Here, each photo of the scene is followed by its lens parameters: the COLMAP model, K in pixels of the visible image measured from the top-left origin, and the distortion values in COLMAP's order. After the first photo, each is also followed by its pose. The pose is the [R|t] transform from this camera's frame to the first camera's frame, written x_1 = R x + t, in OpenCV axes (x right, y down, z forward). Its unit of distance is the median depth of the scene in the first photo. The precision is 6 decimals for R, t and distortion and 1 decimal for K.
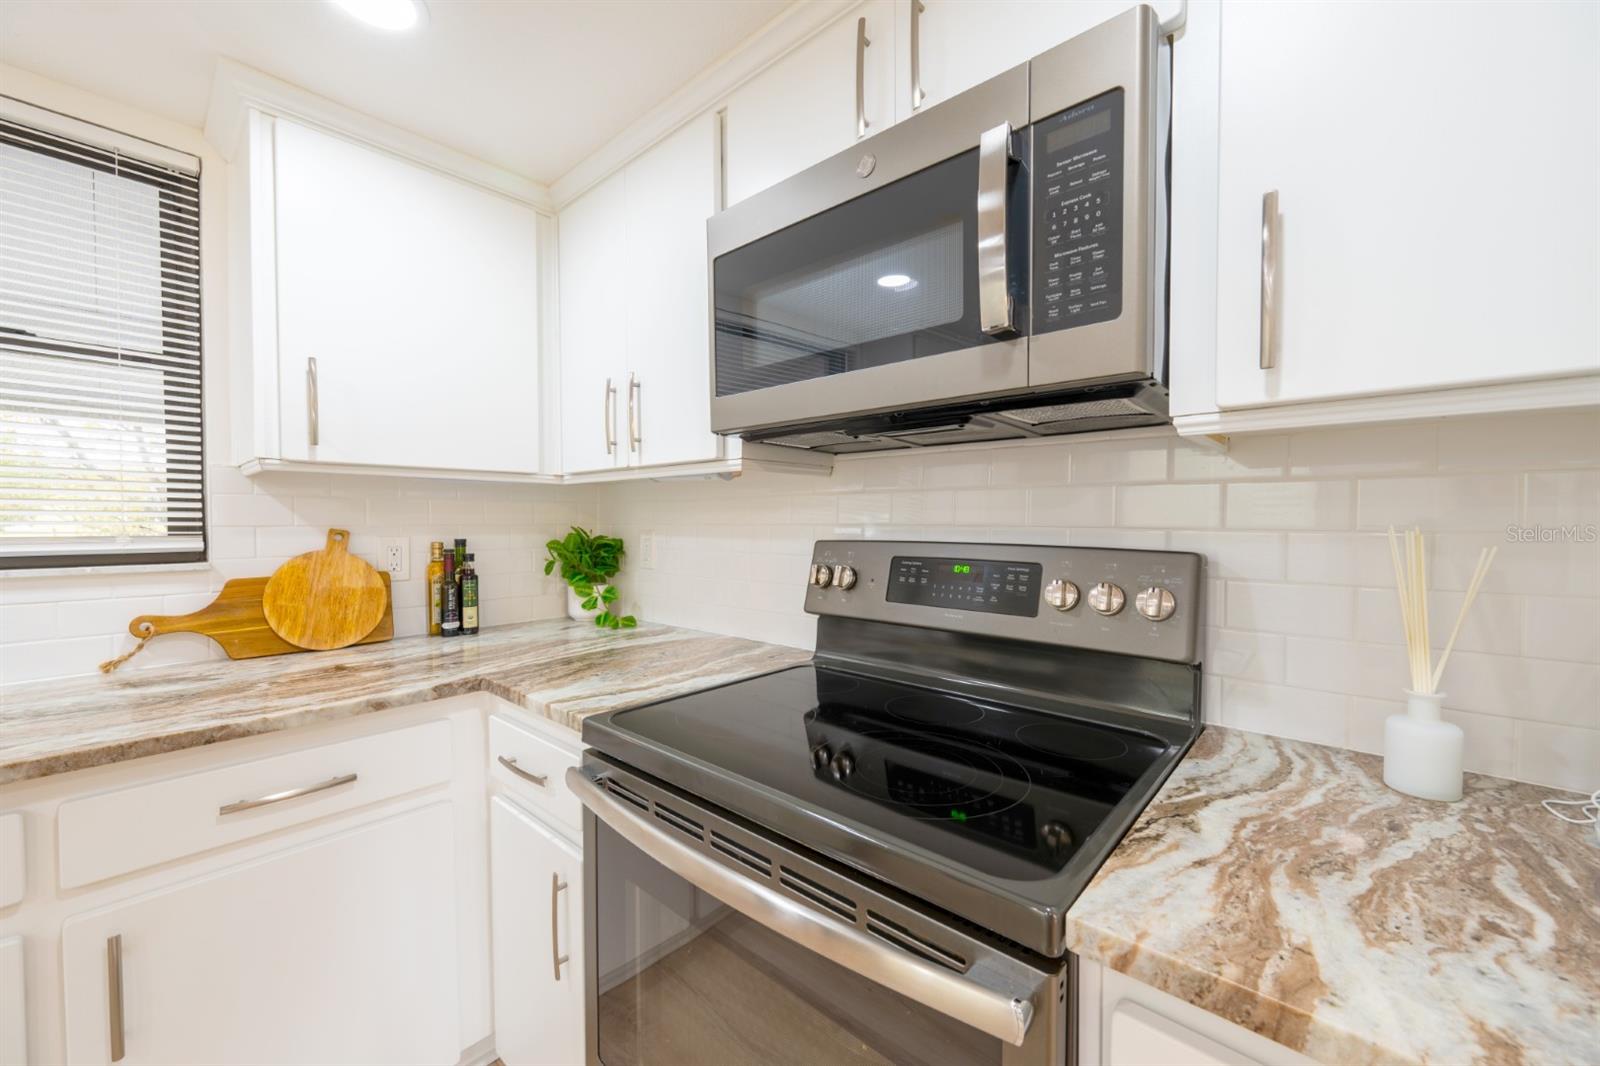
lens RADIAL K [[624.8, 0, 800.4], [0, 624.8, 535.1], [0, 0, 1]] dist [-0.000804, -0.000285]
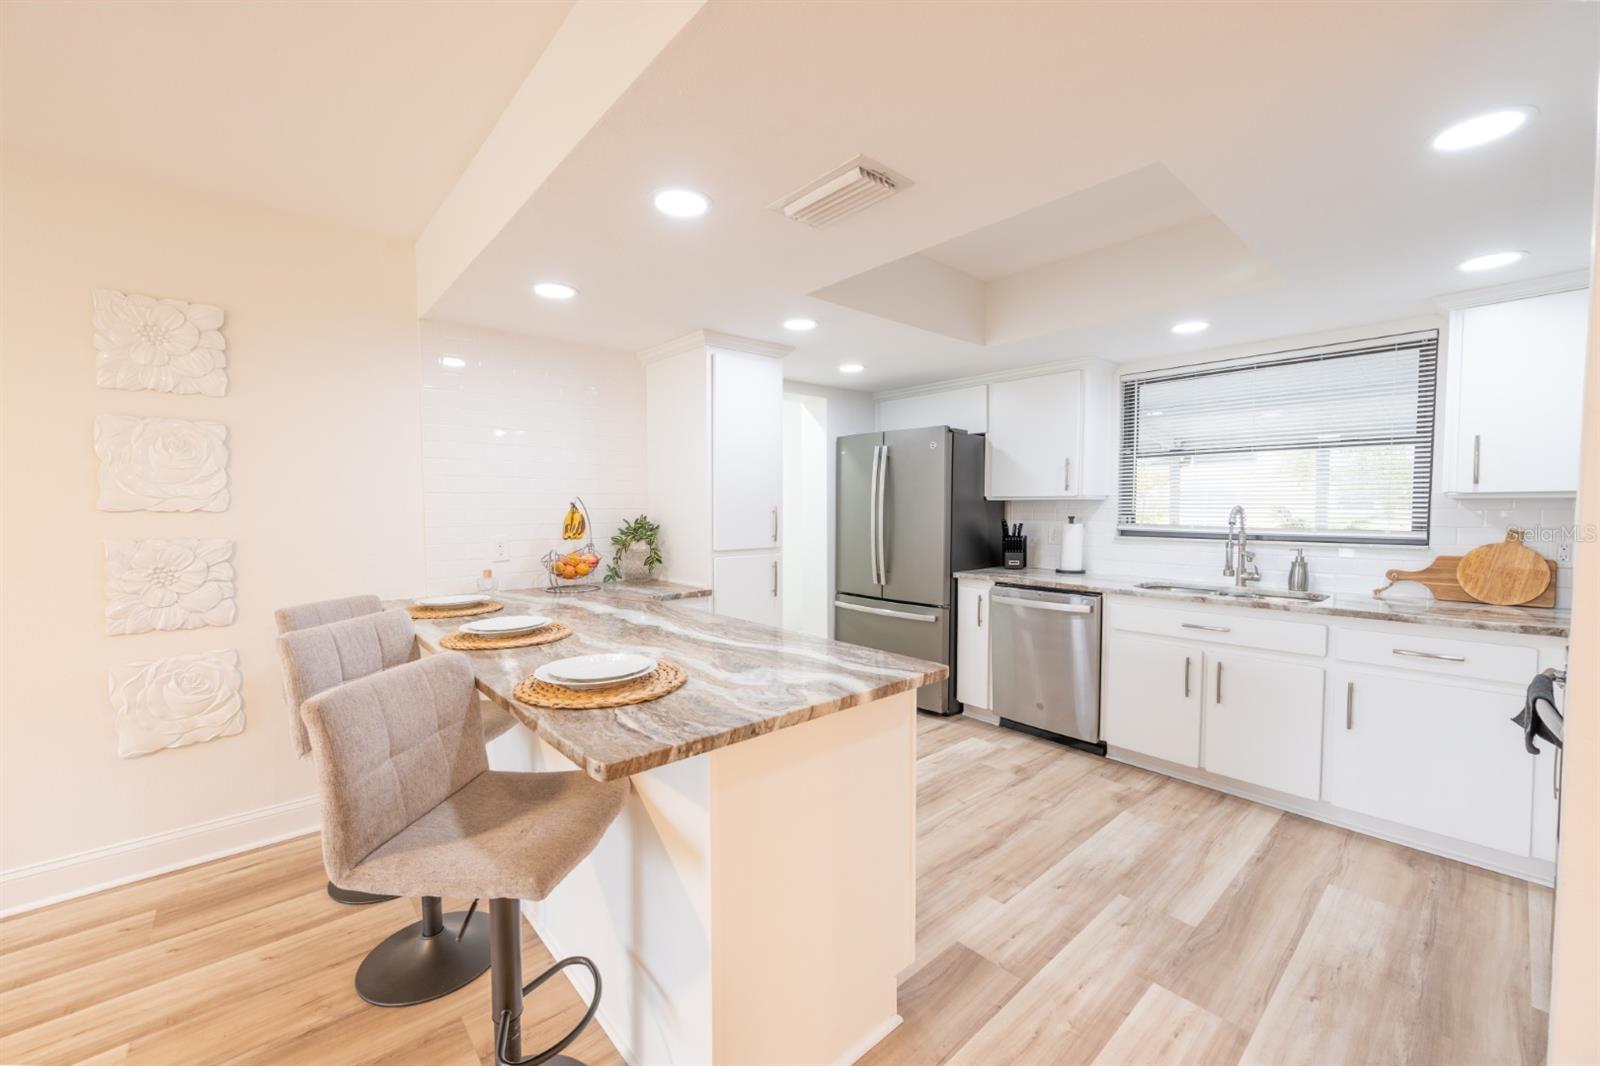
lens RADIAL K [[630.8, 0, 799.7], [0, 630.8, 535.4], [0, 0, 1]] dist [-0.001376, -0.000159]
pose [[-0.114311, 0.045026, -0.992424, 1.125316], [-0.020937, 0.998641, 0.047720, -0.037507], [0.993224, 0.026234, -0.113213, -0.650447]]
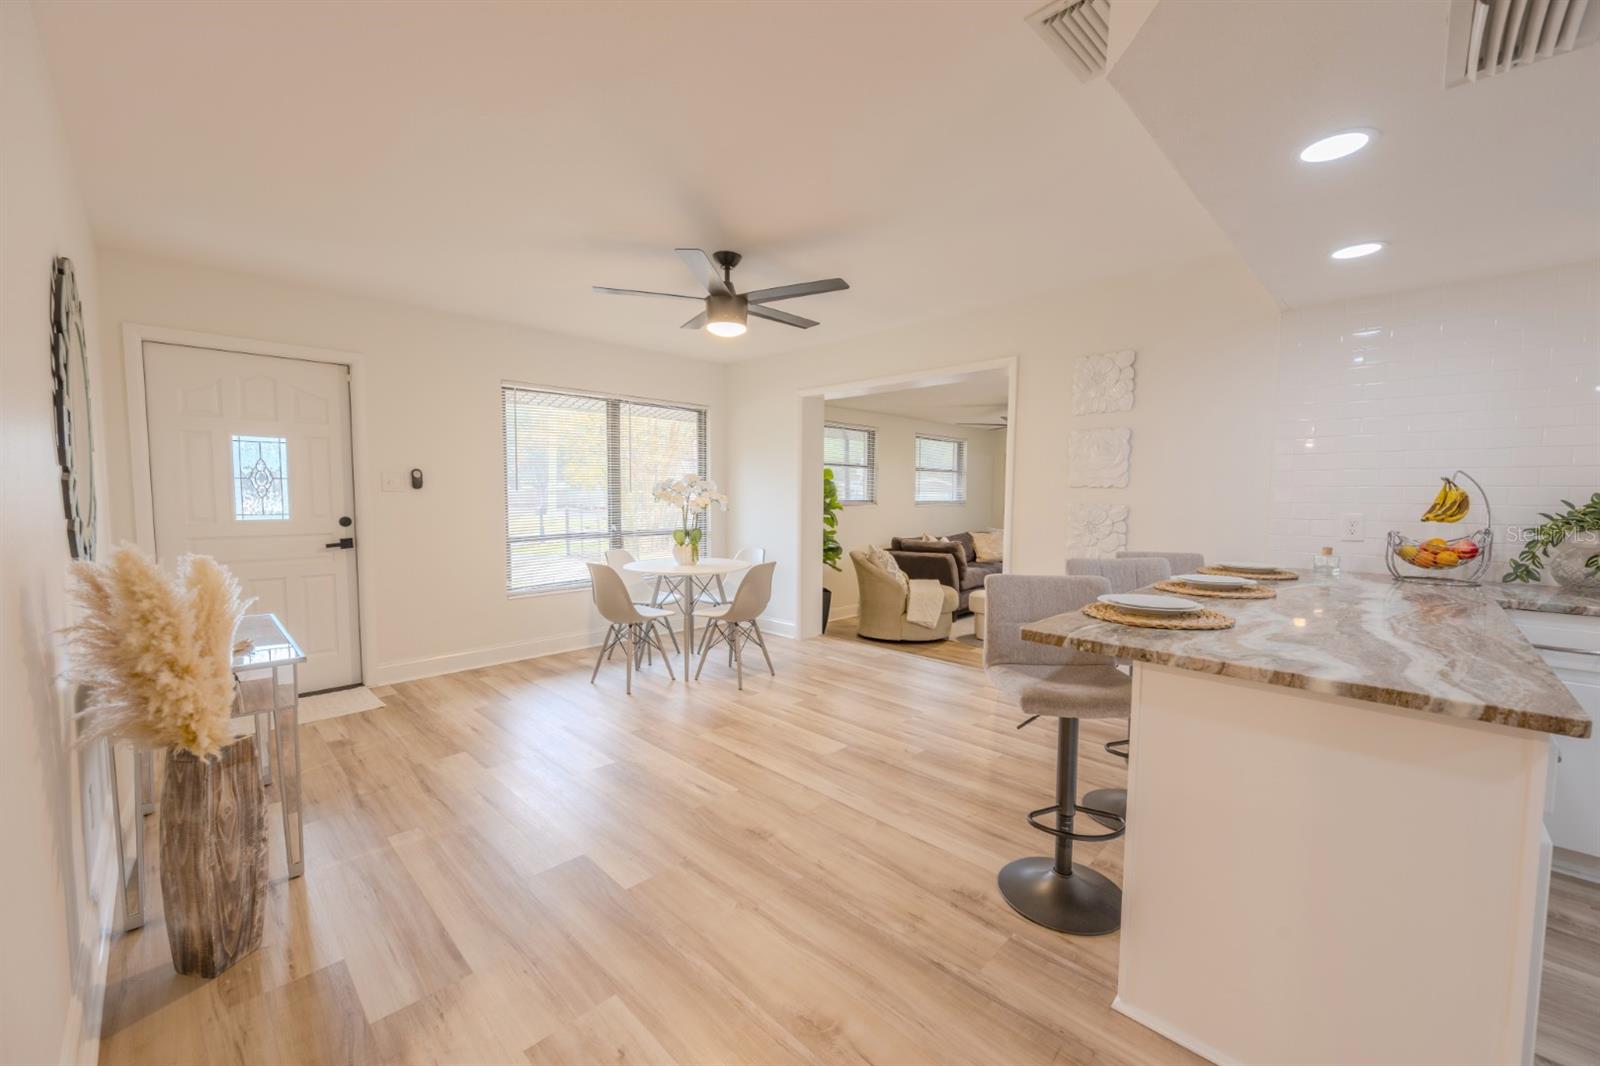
lens RADIAL K [[623.4, 0, 798.7], [0, 623.4, 534.6], [0, 0, 1]] dist [-0.002854, 0.000459]
pose [[-0.998983, -0.011439, 0.043608, 0.836329], [-0.007513, 0.995989, 0.089156, -0.014299], [-0.044453, 0.088737, -0.995063, 0.147648]]
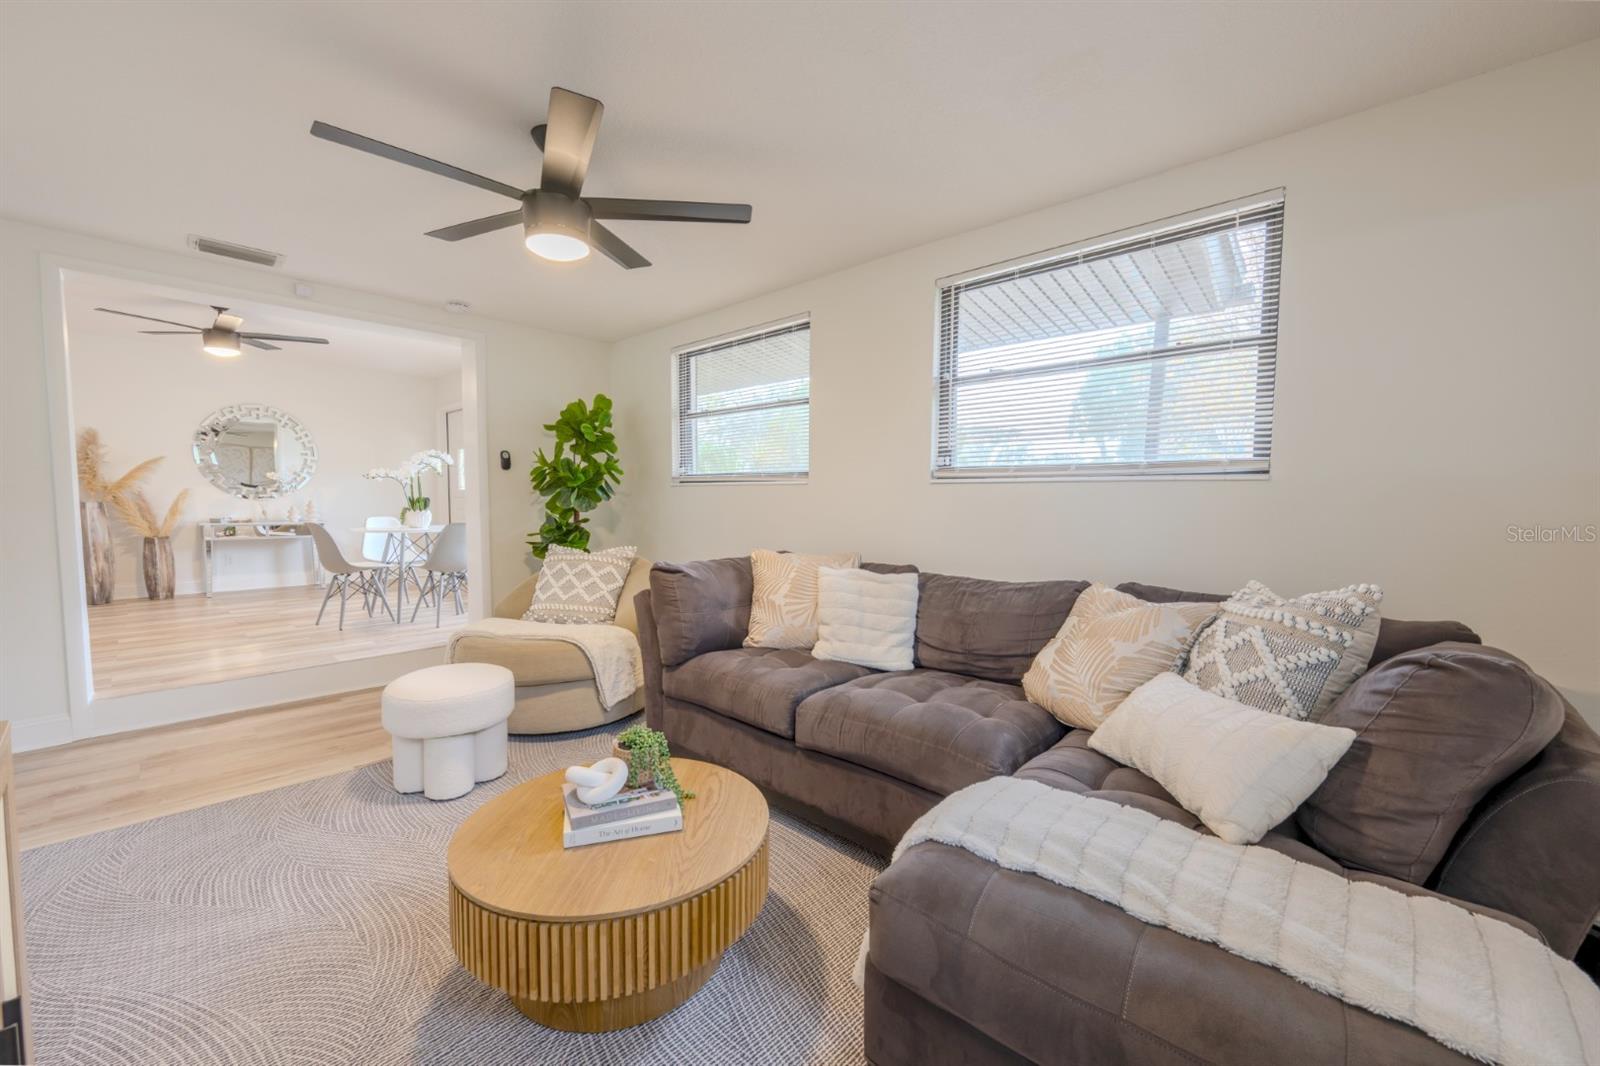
lens RADIAL K [[630.8, 0, 799.7], [0, 630.8, 535.4], [0, 0, 1]] dist [-0.001376, -0.000159]
pose [[0.023891, -0.065623, 0.997558, -2.048115], [0.017021, 0.997725, 0.065226, 0.249368], [-0.999570, 0.015421, 0.024953, -5.135586]]
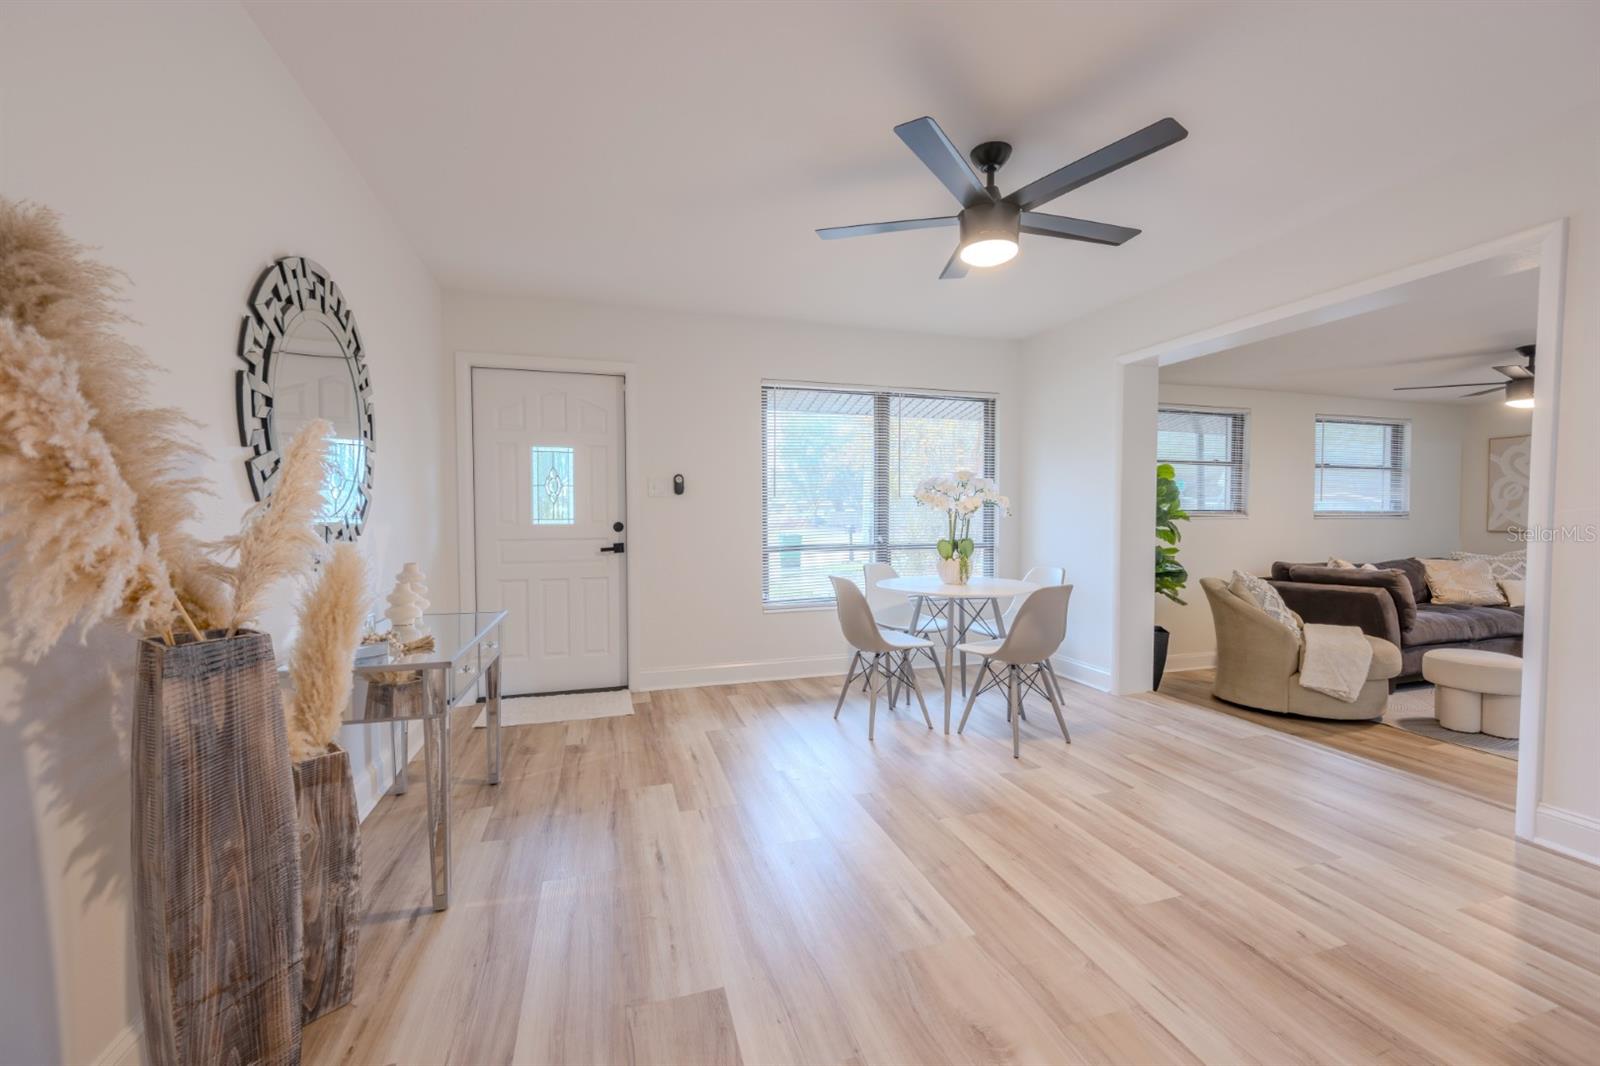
lens RADIAL K [[632.8, 0, 800.0], [0, 632.8, 536.0], [0, 0, 1]] dist [-0.001160, -0.000128]
pose [[-0.859100, -0.018250, 0.511482, 0.775124], [0.011200, 0.998454, 0.054437, 0.080595], [-0.511685, 0.052496, -0.857568, -0.442836]]
